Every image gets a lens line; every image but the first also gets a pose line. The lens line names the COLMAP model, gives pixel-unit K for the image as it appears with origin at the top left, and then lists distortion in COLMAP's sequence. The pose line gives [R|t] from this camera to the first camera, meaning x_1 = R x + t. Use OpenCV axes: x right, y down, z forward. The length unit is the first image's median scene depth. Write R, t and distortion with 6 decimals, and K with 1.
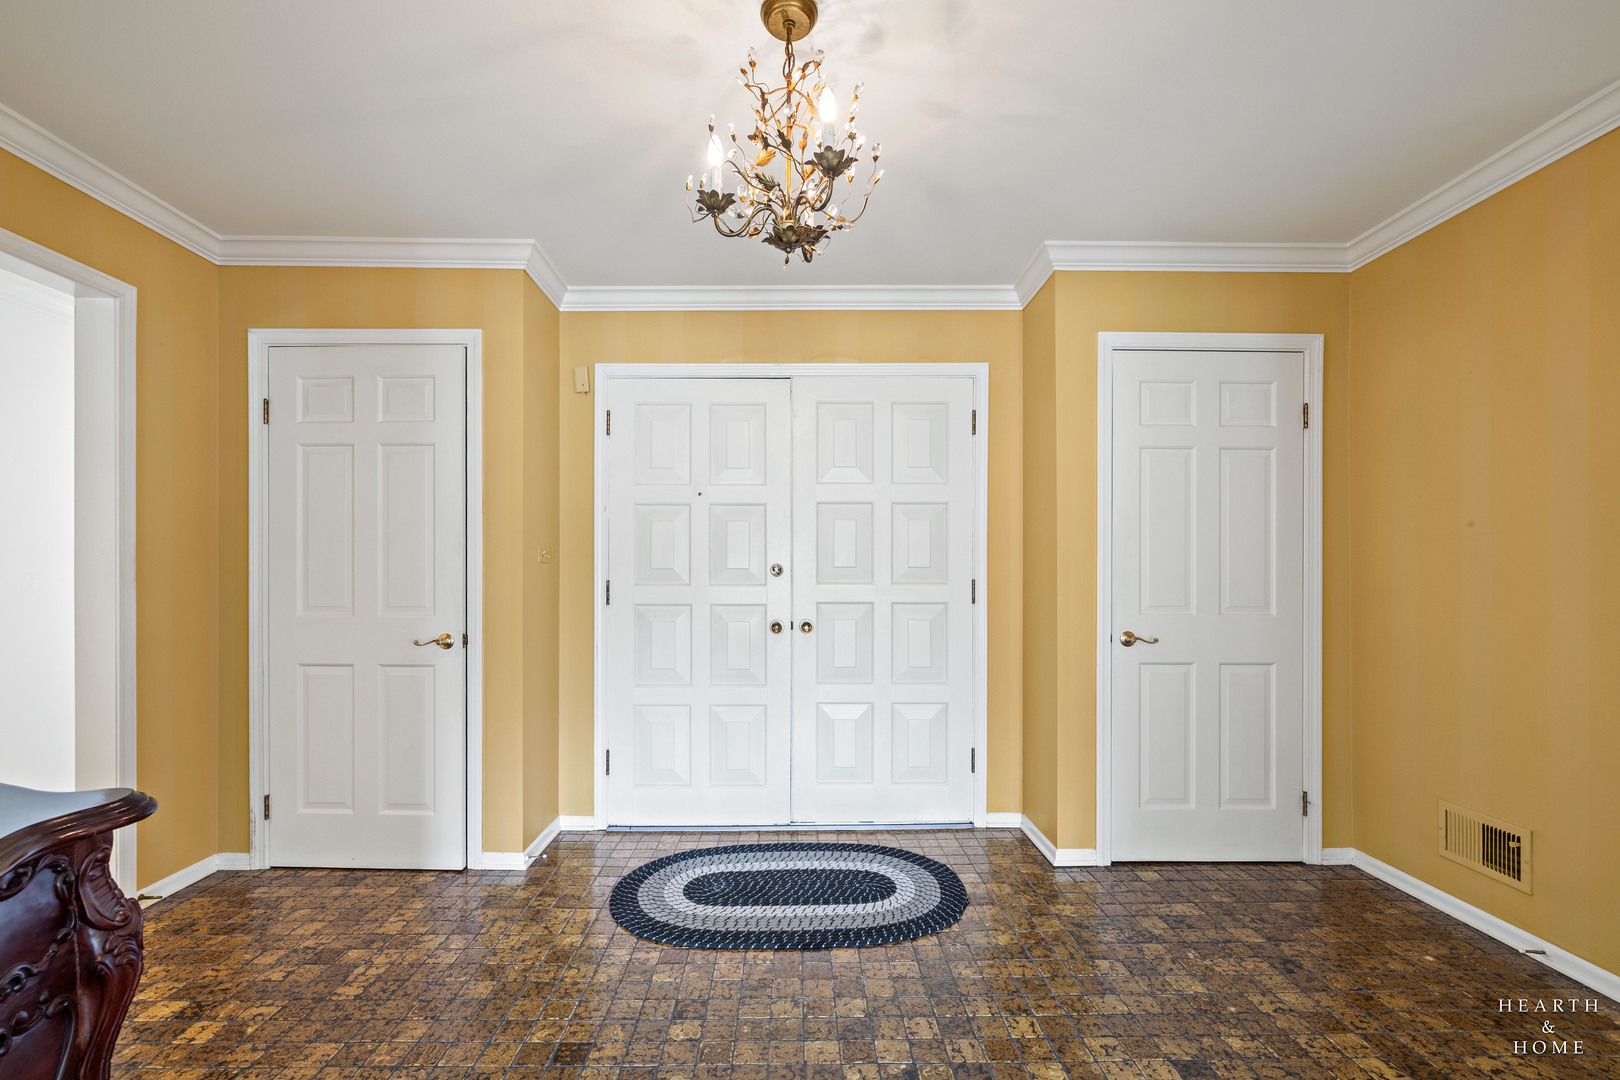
lens RADIAL K [[673.3, 0, 803.1], [0, 673.3, 584.7], [0, 0, 1]] dist [0.001237, 0.000092]
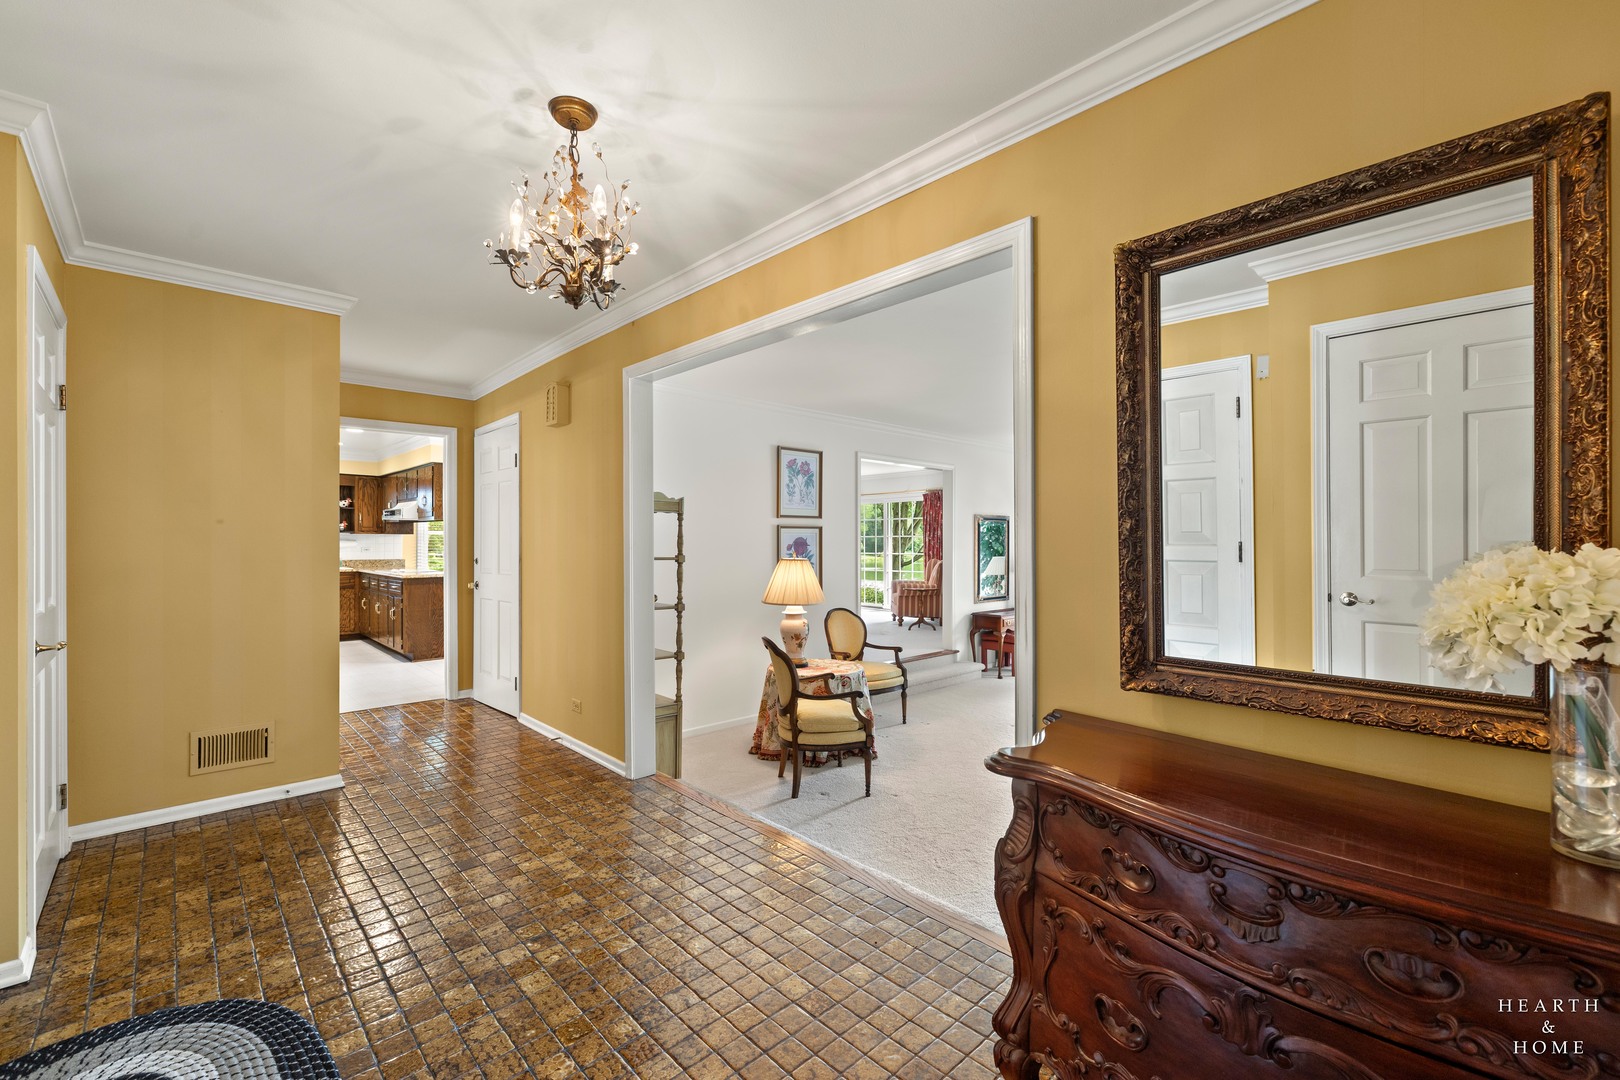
lens RADIAL K [[678.0, 0, 810.0], [0, 678.0, 540.0], [0, 0, 1]] dist [-0.000328, 0.000154]
pose [[-0.683680, 0.002296, 0.729778, -0.721037], [0.001291, 0.999997, -0.001937, -0.040401], [-0.729781, -0.000382, -0.683681, 0.912469]]
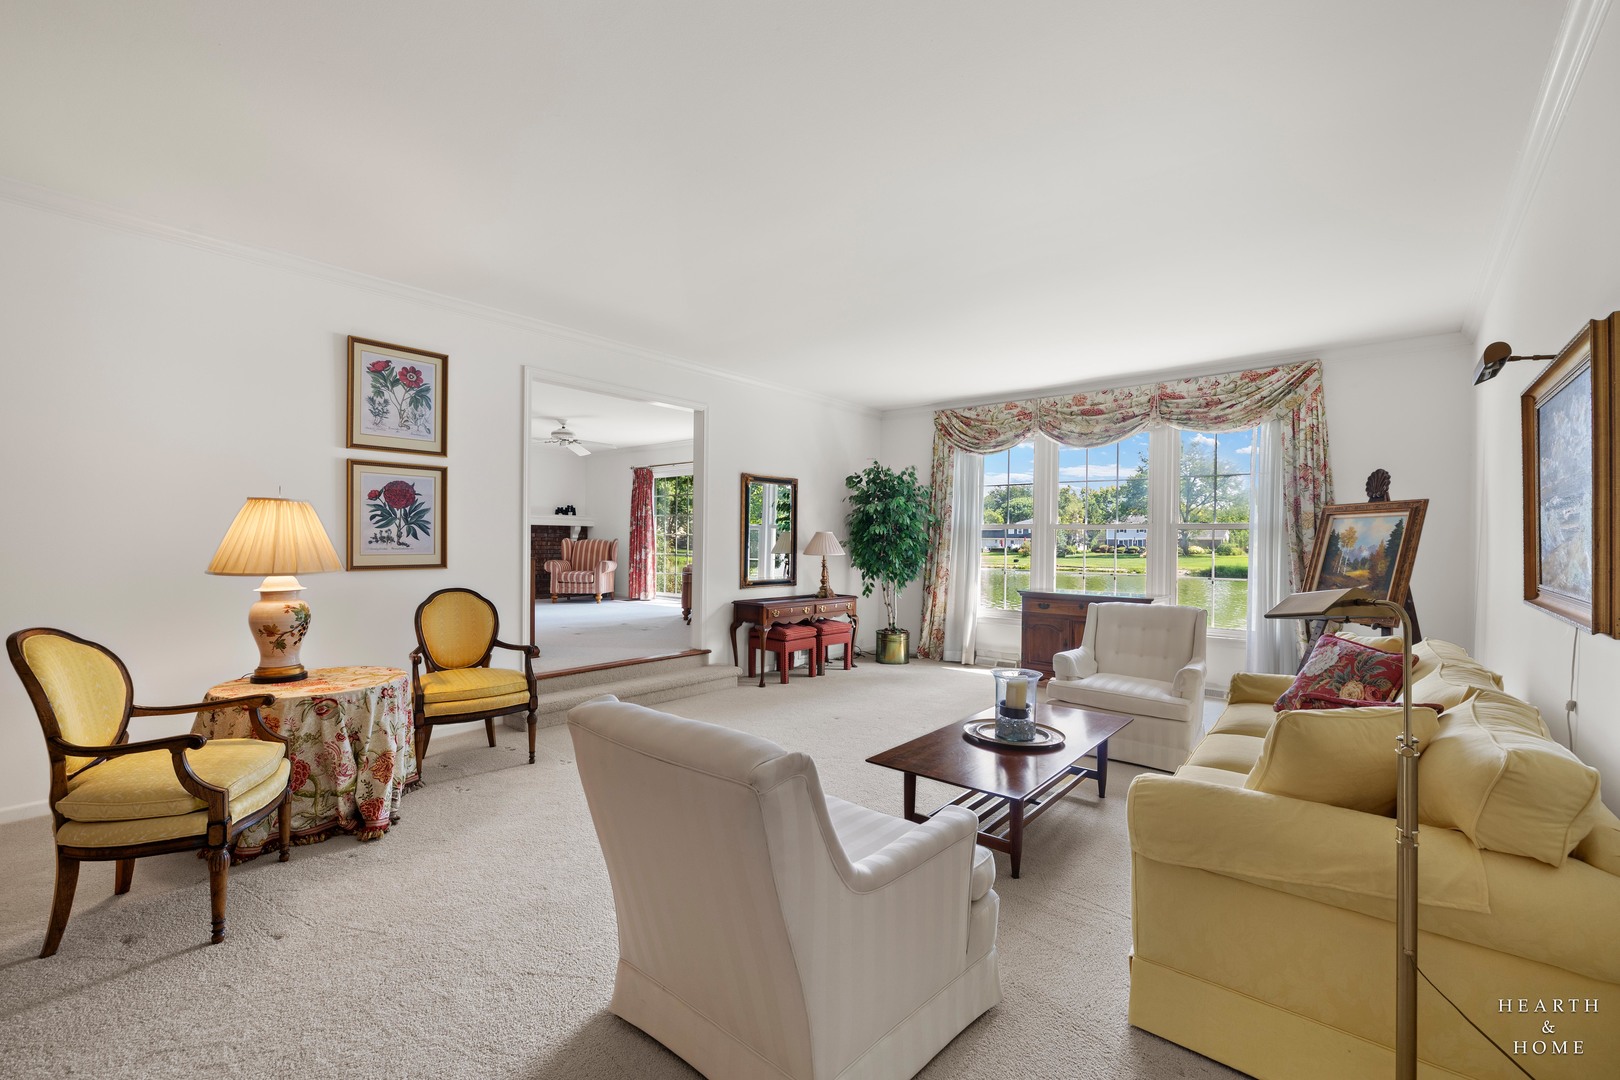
lens RADIAL K [[678.0, 0, 810.0], [0, 678.0, 540.0], [0, 0, 1]] dist [-0.000328, 0.000154]
pose [[-0.759550, -0.001801, 0.650446, -0.702228], [-0.005226, 0.999981, -0.003334, 0.080263], [-0.650428, -0.005932, -0.759545, -0.106364]]
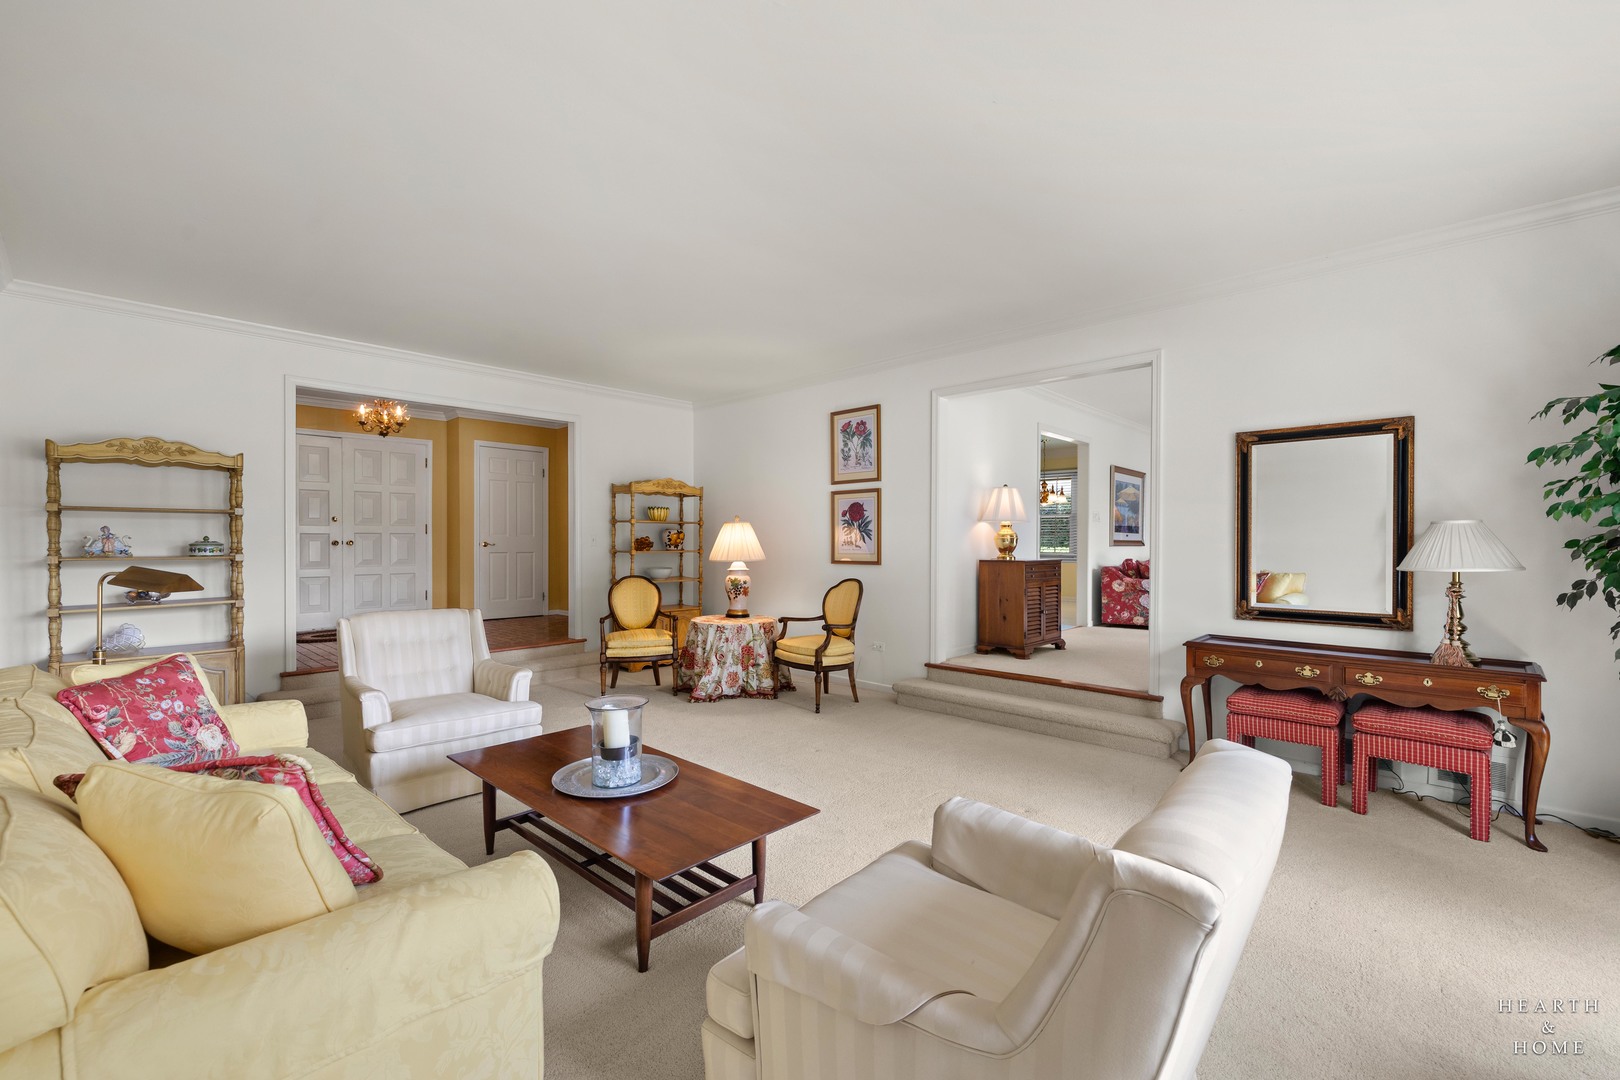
lens RADIAL K [[683.0, 0, 803.7], [0, 683.0, 532.5], [0, 0, 1]] dist [0.000422, 0.000020]
pose [[0.692510, 0.004774, 0.721393, -0.716758], [0.004473, 0.999930, -0.010910, 0.067561], [-0.721395, 0.010782, 0.692440, -2.098427]]
